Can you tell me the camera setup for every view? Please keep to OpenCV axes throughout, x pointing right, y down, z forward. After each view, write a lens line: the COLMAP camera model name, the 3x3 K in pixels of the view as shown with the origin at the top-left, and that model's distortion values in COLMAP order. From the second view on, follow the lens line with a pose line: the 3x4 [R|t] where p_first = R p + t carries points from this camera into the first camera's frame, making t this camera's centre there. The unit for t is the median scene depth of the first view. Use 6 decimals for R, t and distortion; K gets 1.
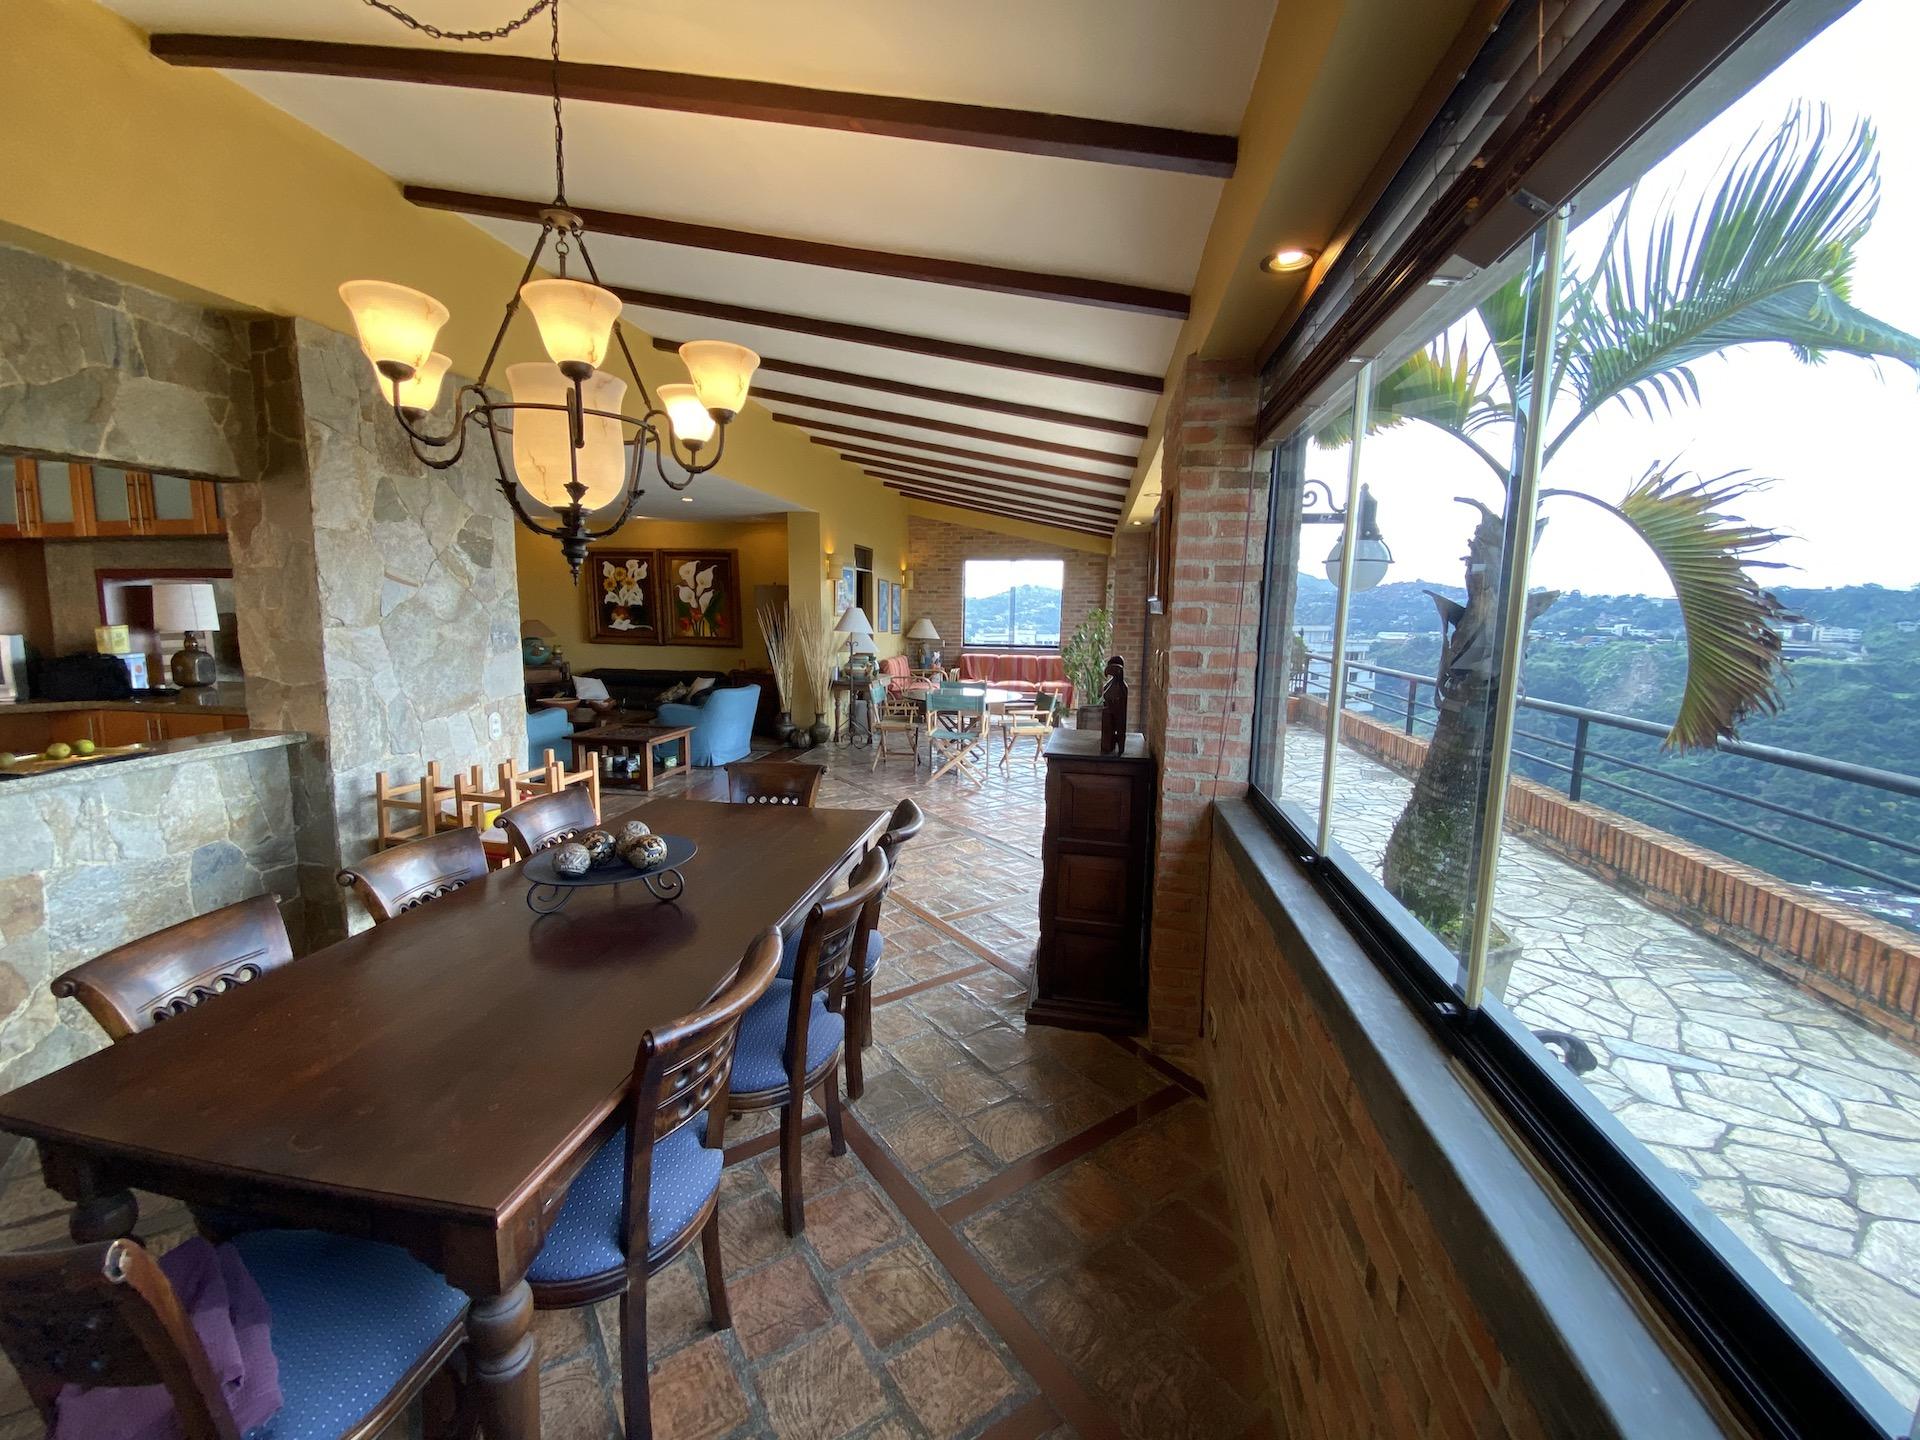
lens RADIAL K [[773.8, 0, 980.6], [0, 773.8, 723.1], [0, 0, 1]] dist [-0.008097, -0.002140]
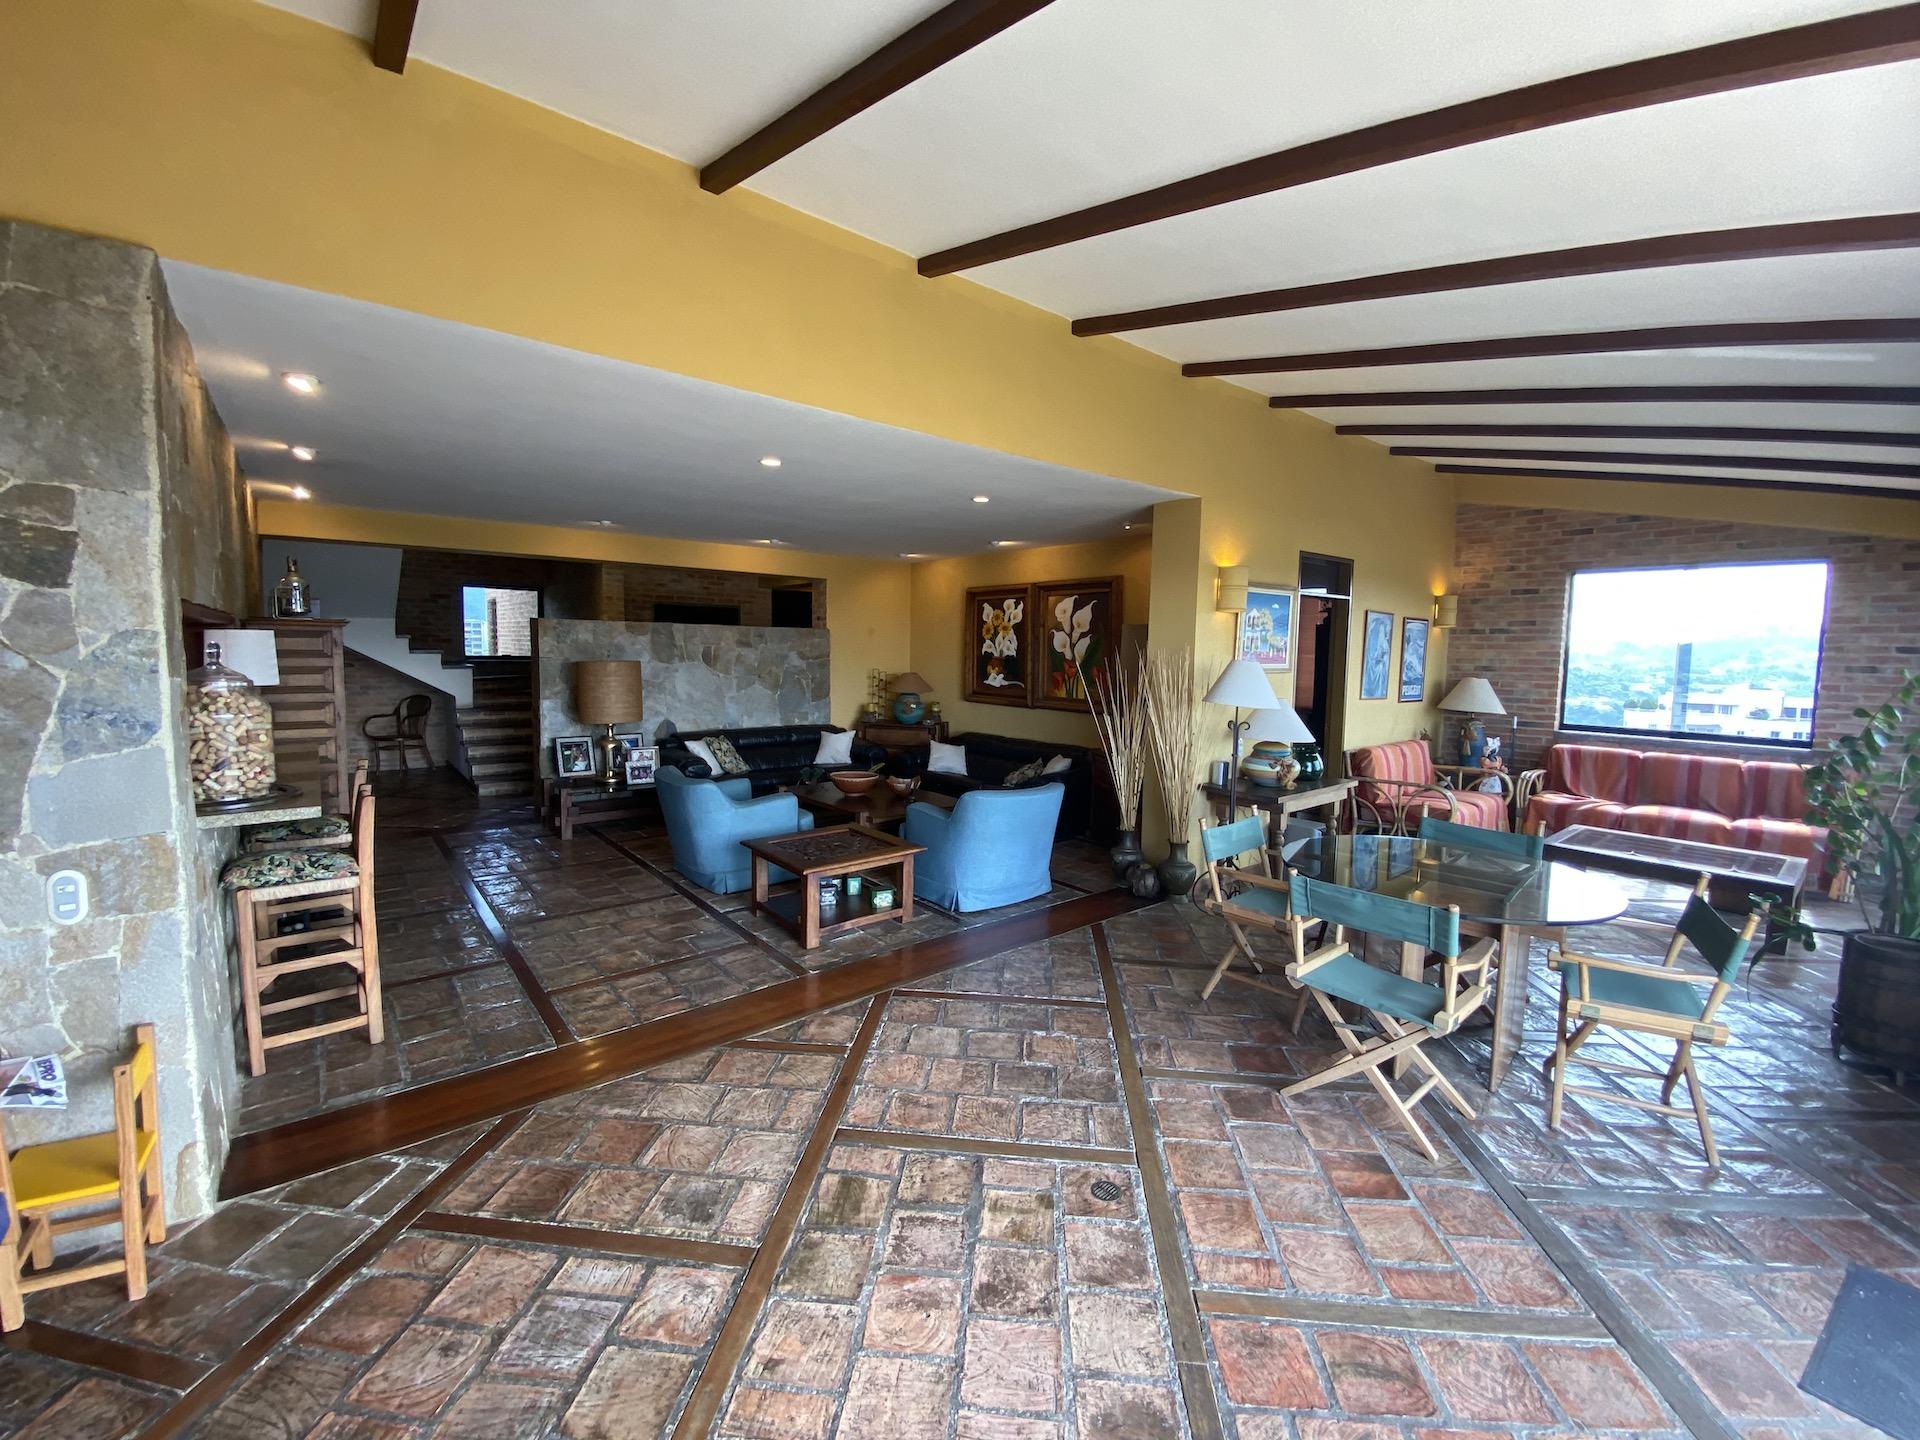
lens RADIAL K [[773.8, 0, 952.6], [0, 773.8, 712.0], [0, 0, 1]] dist [-0.008097, -0.002140]
pose [[0.720547, 0.046517, -0.691844, 0.056855], [-0.100150, 0.994267, -0.037454, -0.061546], [0.686135, 0.096275, 0.721075, 0.402850]]
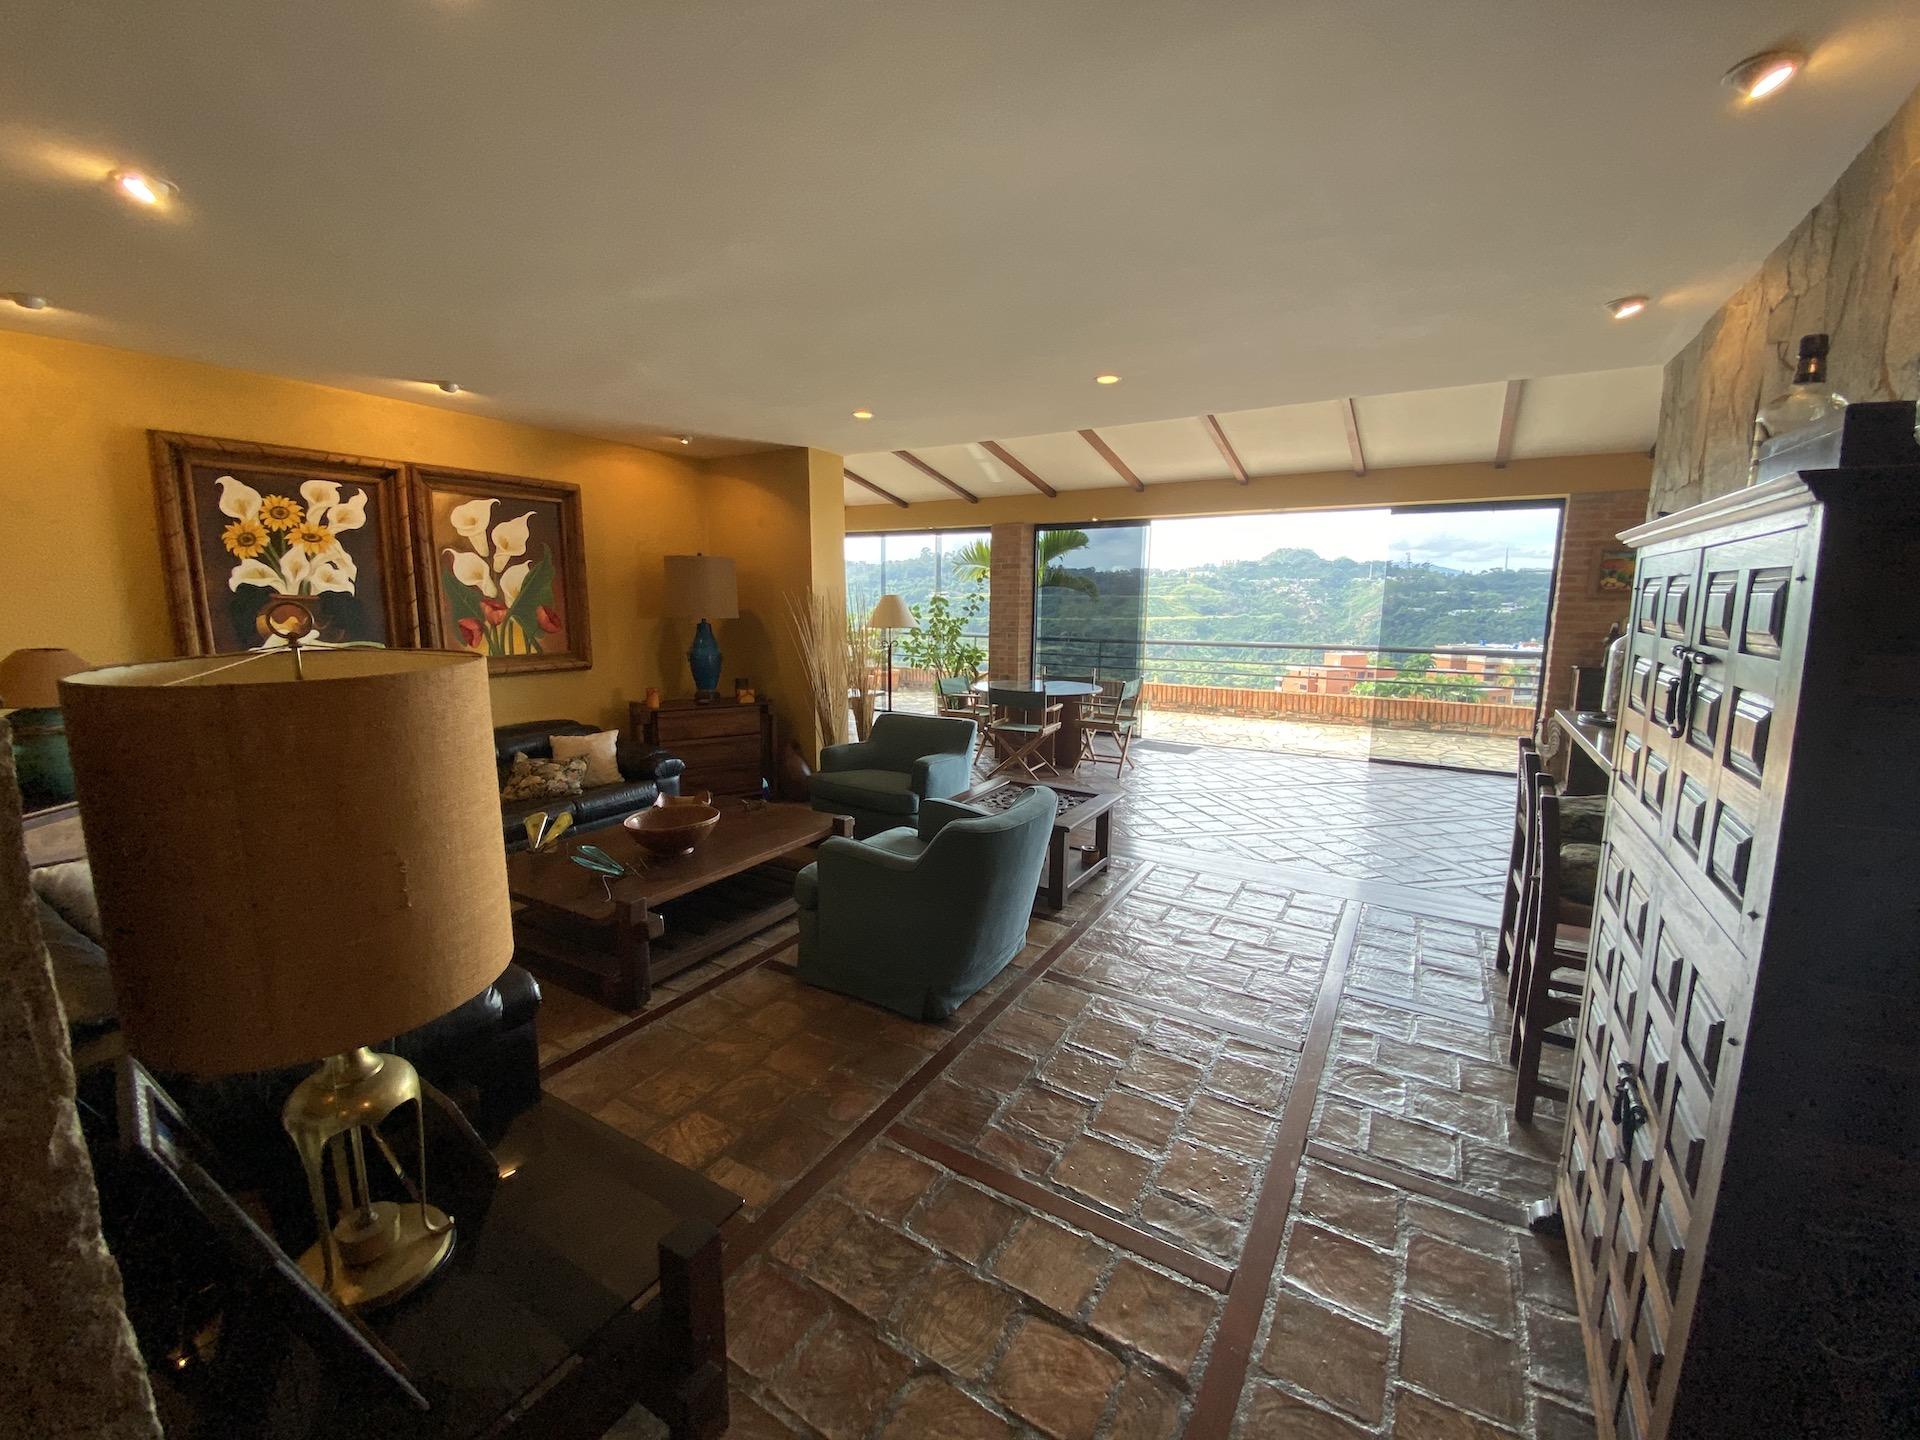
lens RADIAL K [[773.8, 0, 956.8], [0, 773.8, 716.3], [0, 0, 1]] dist [-0.008097, -0.002140]
pose [[0.398221, -0.159410, 0.903332, -0.696425], [0.134513, 0.984286, 0.114398, -0.091947], [-0.907373, 0.075954, 0.413406, 0.544402]]
